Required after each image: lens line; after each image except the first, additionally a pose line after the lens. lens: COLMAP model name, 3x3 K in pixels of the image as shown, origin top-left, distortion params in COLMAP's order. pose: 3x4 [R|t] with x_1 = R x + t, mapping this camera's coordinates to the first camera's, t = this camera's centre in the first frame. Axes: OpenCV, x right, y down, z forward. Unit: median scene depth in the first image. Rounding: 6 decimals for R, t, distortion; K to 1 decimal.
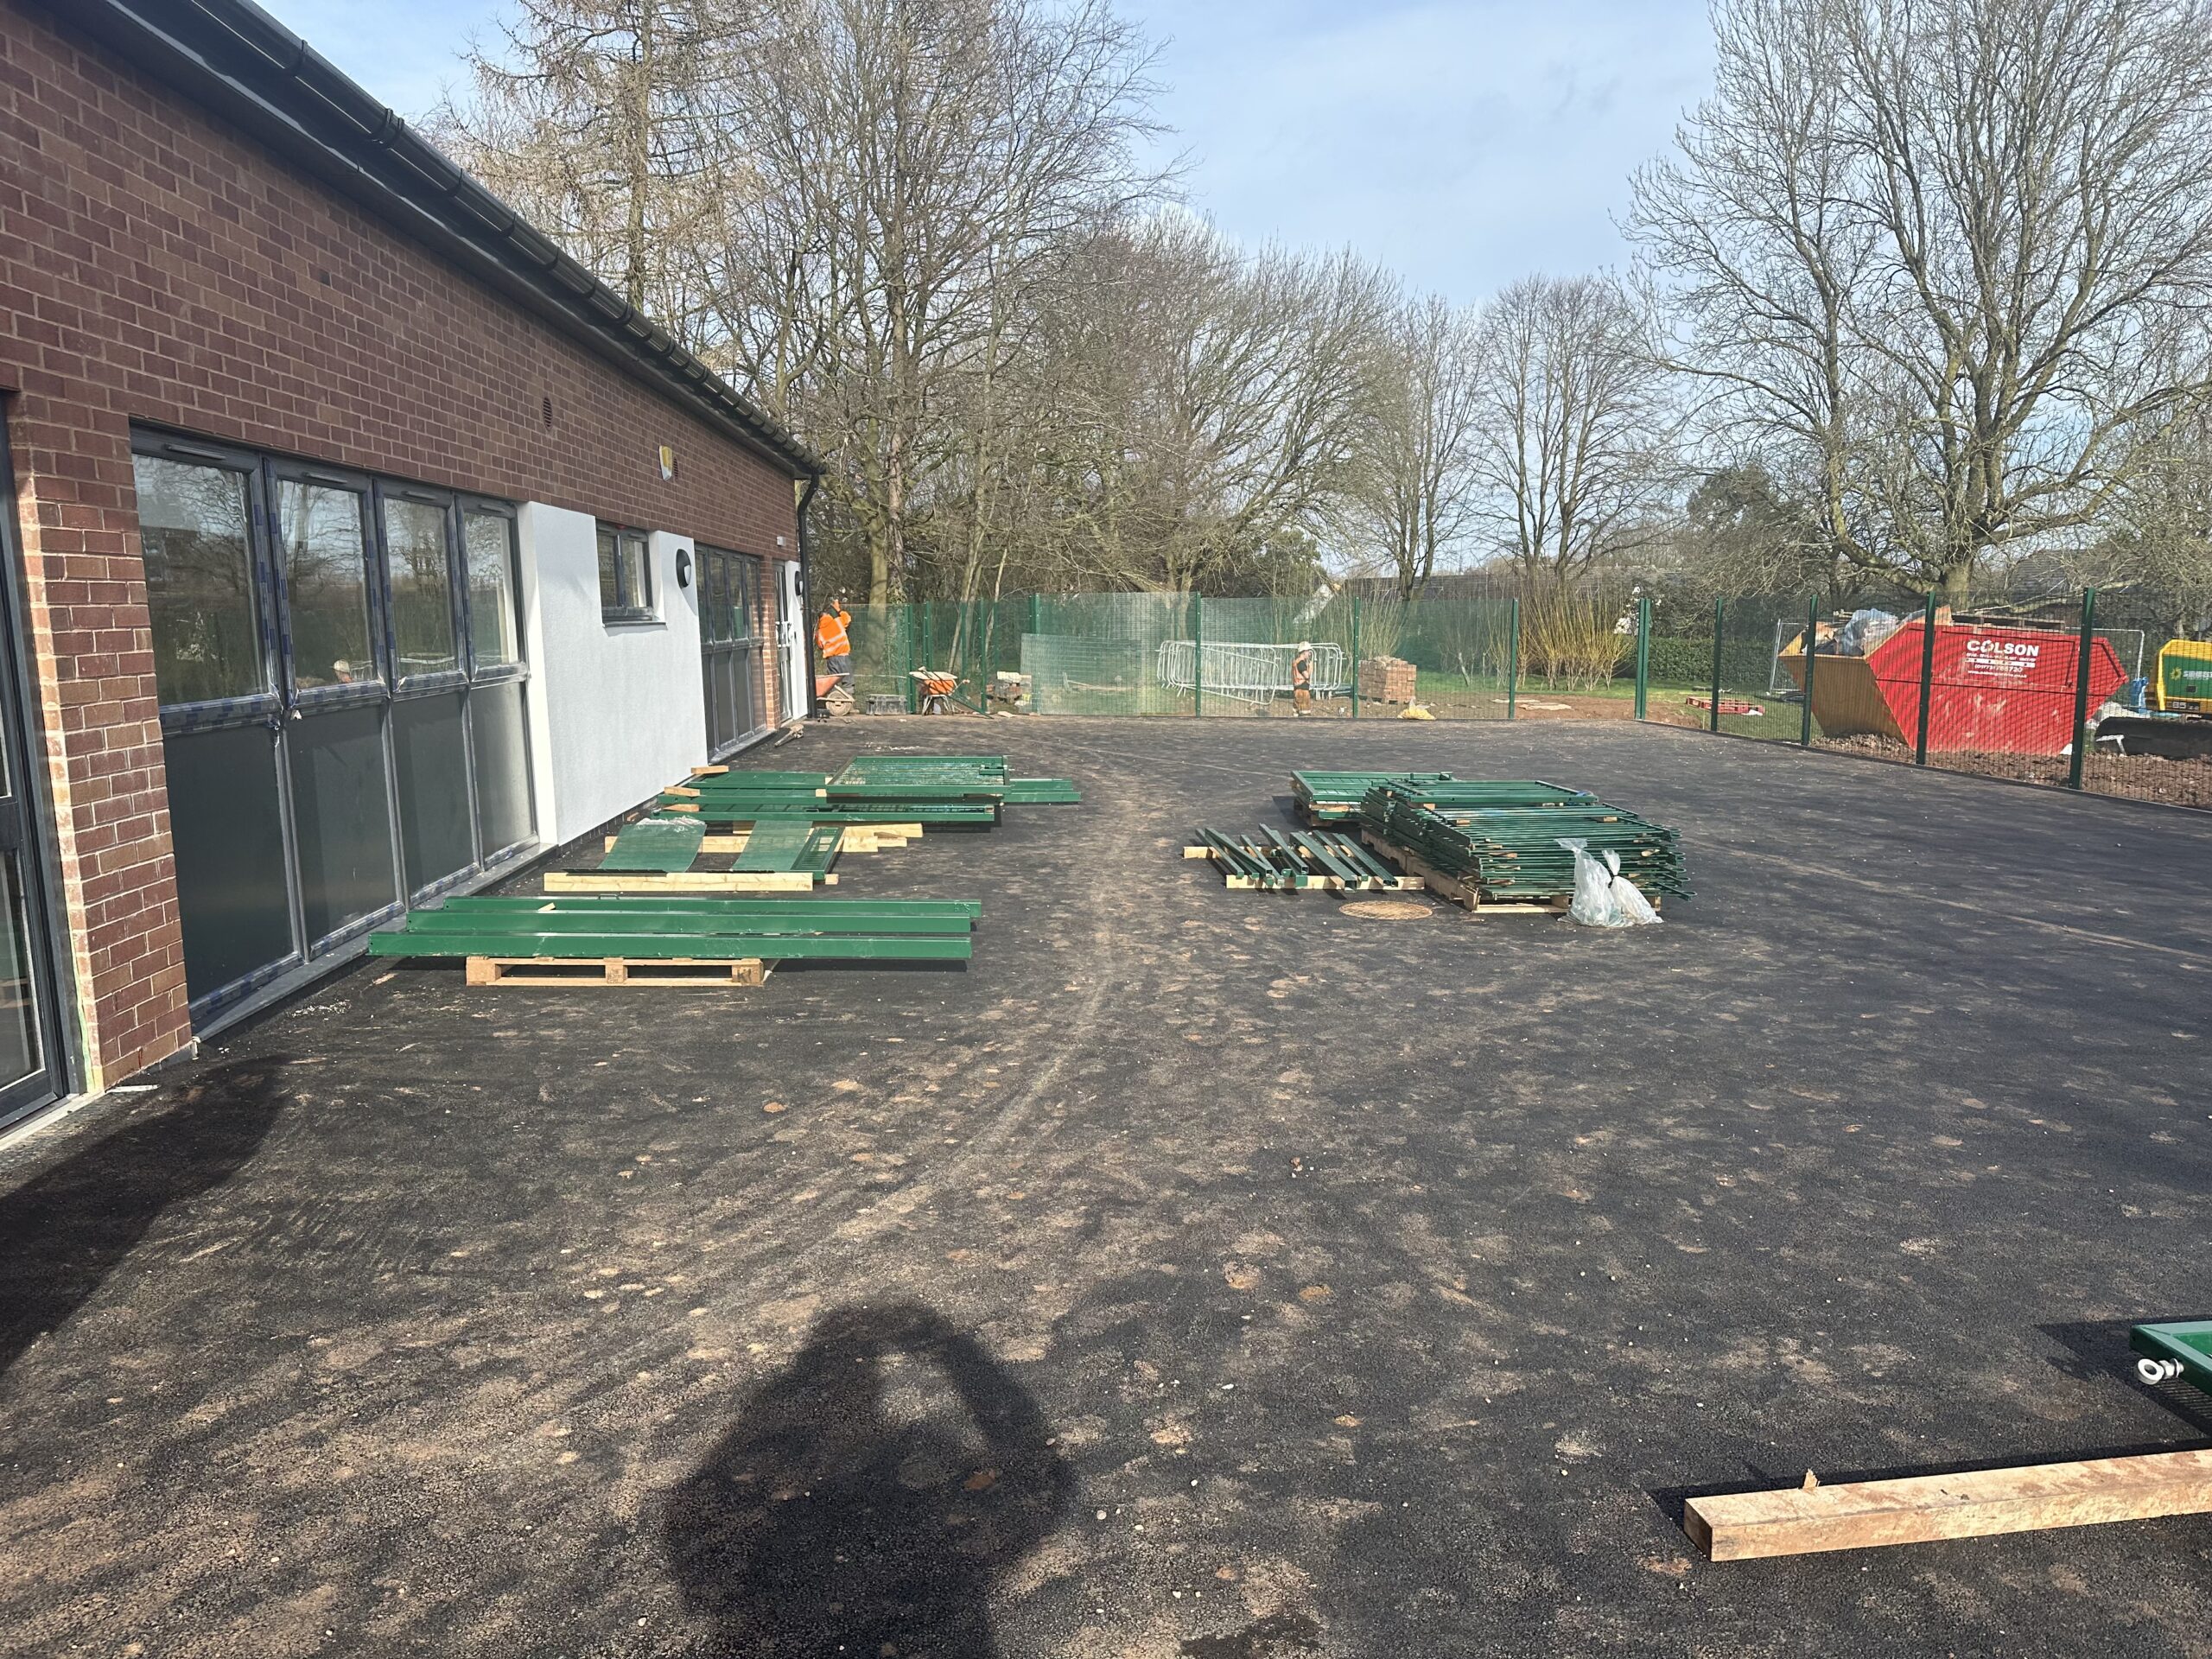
lens RADIAL K [[1506.2, 0, 1106.0], [0, 1506.2, 829.5], [0, 0, 1]] dist [0.086016, -0.080960]
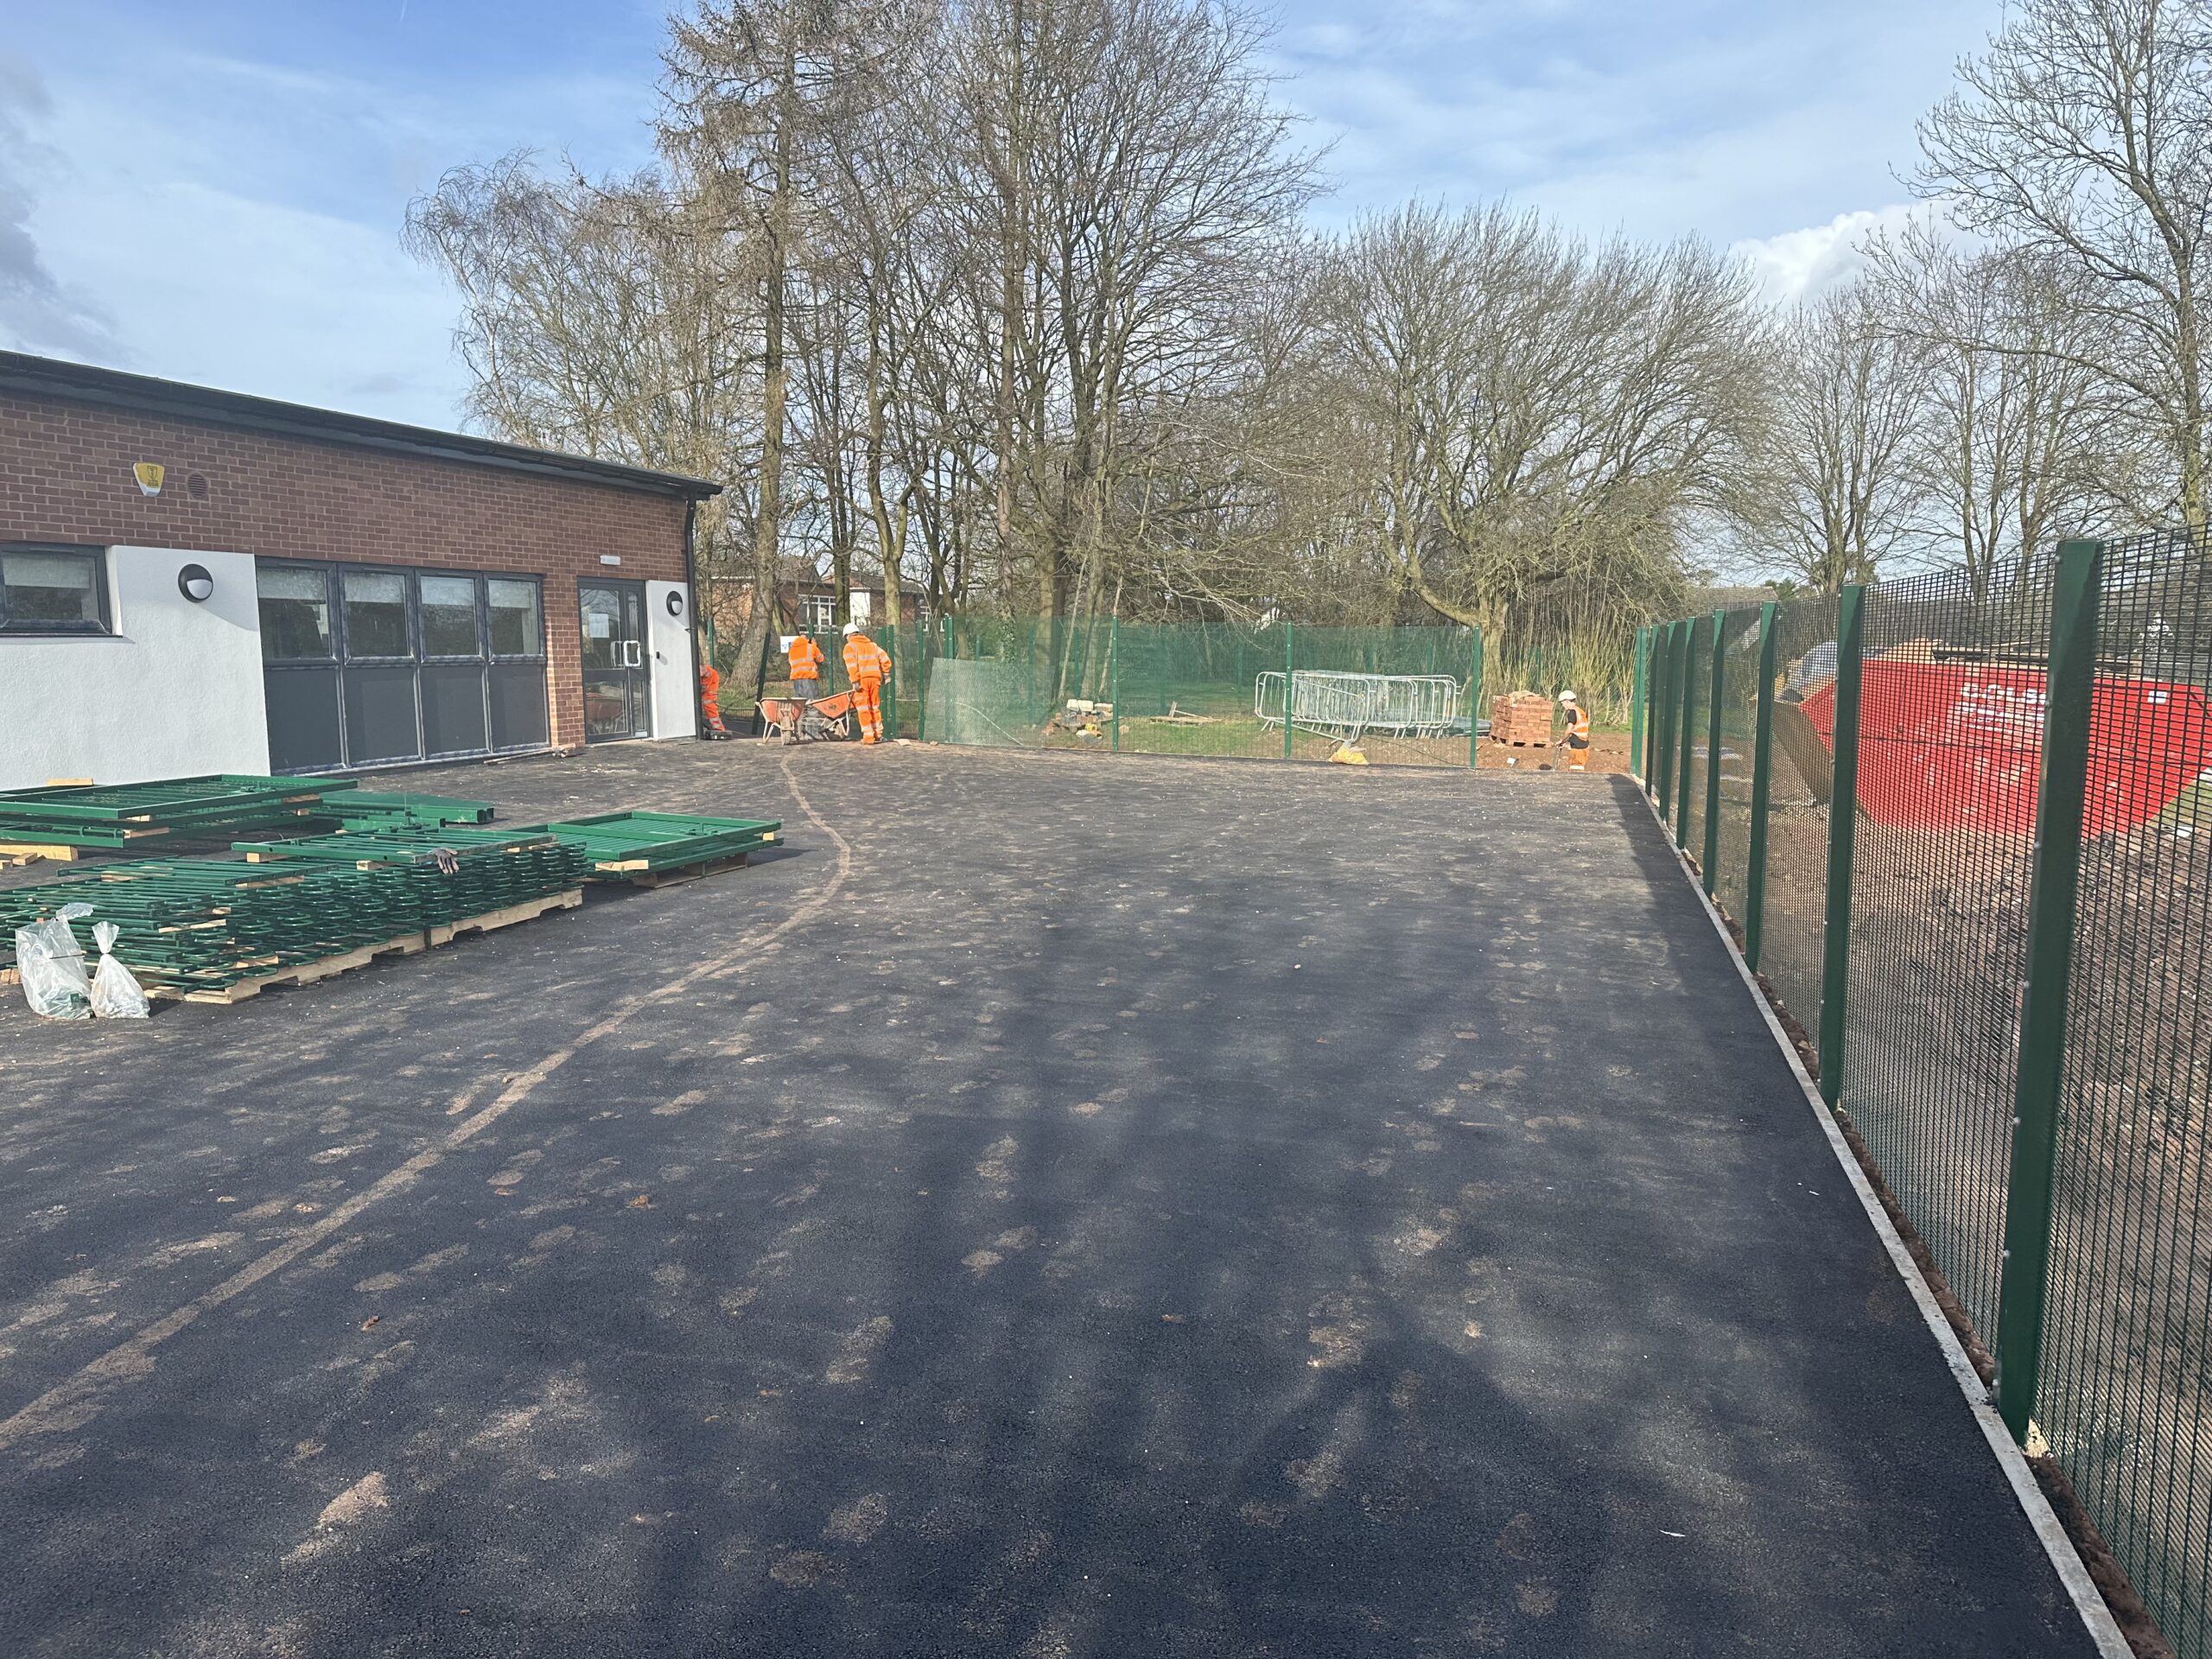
lens RADIAL K [[1506.2, 0, 1106.0], [0, 1506.2, 829.5], [0, 0, 1]] dist [0.086016, -0.080960]
pose [[0.943239, 0.049805, -0.328360, 0.353780], [-0.056095, 0.998378, -0.009708, -0.018103], [0.327344, 0.027576, 0.944503, 0.131672]]
